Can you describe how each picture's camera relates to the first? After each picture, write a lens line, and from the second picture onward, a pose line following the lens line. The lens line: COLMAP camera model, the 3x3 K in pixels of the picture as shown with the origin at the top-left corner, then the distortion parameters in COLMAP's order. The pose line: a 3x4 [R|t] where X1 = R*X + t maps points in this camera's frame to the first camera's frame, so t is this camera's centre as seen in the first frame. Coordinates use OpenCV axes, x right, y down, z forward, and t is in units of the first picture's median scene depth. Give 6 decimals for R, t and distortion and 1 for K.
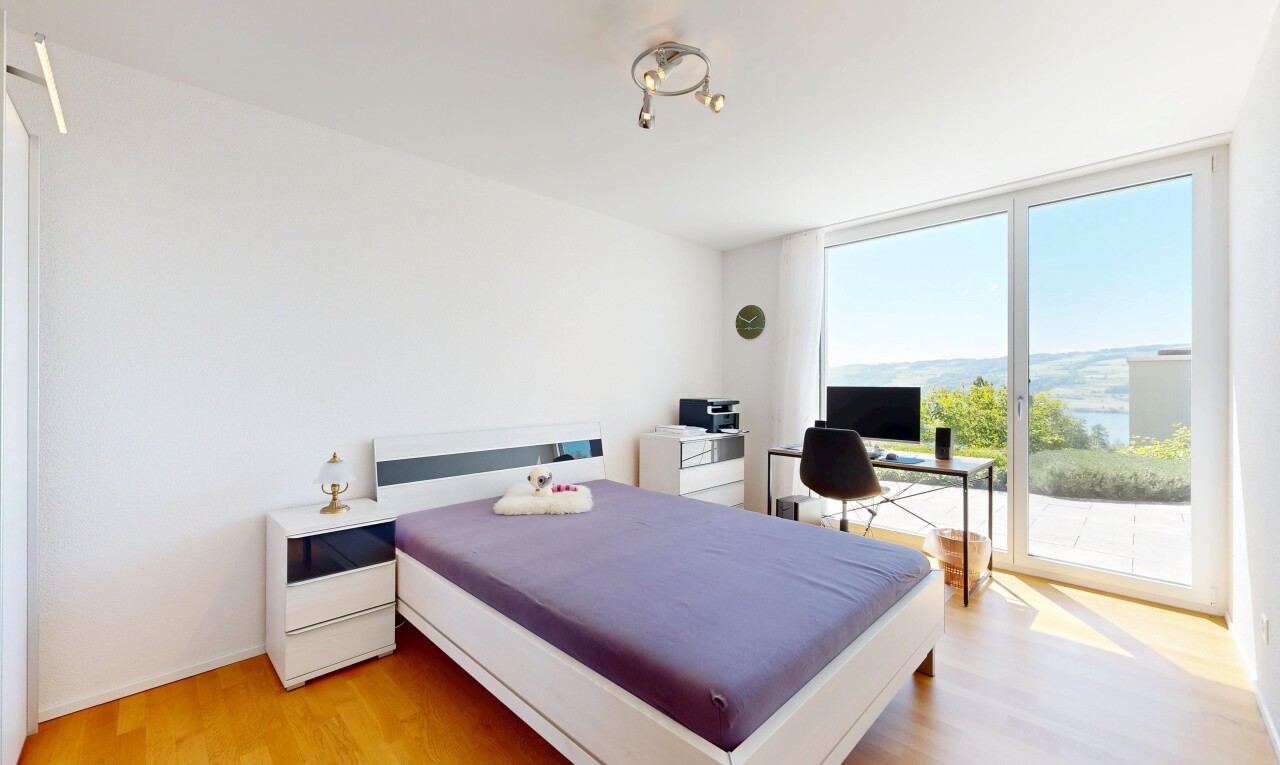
lens RADIAL K [[497.2, 0, 646.2], [0, 497.2, 385.1], [0, 0, 1]] dist [0.000040, 0.000389]
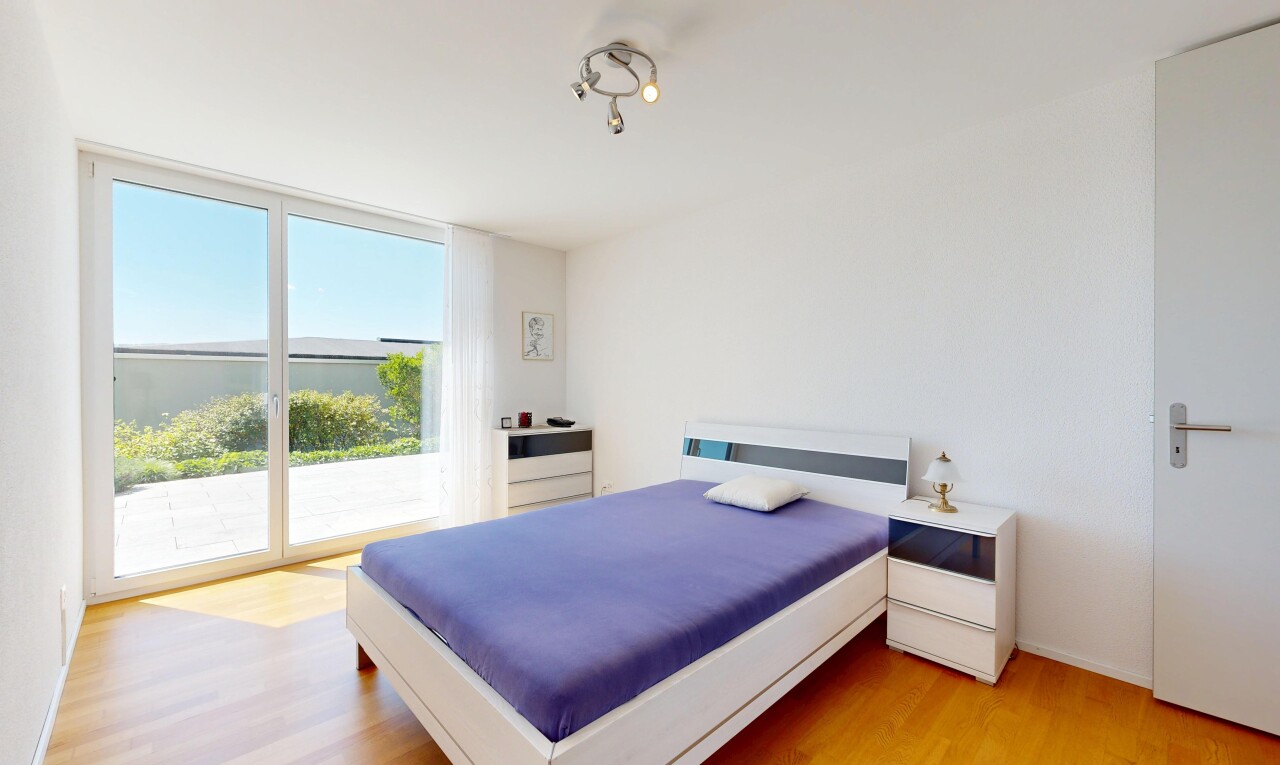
lens RADIAL K [[495.5, 0, 633.9], [0, 495.5, 385.8], [0, 0, 1]] dist [-0.000140, 0.000100]
pose [[0.017994, -0.005996, 0.999820, -0.165957], [-0.001013, 0.999981, 0.006016, -0.001152], [-0.999838, -0.001121, 0.017987, 0.162943]]
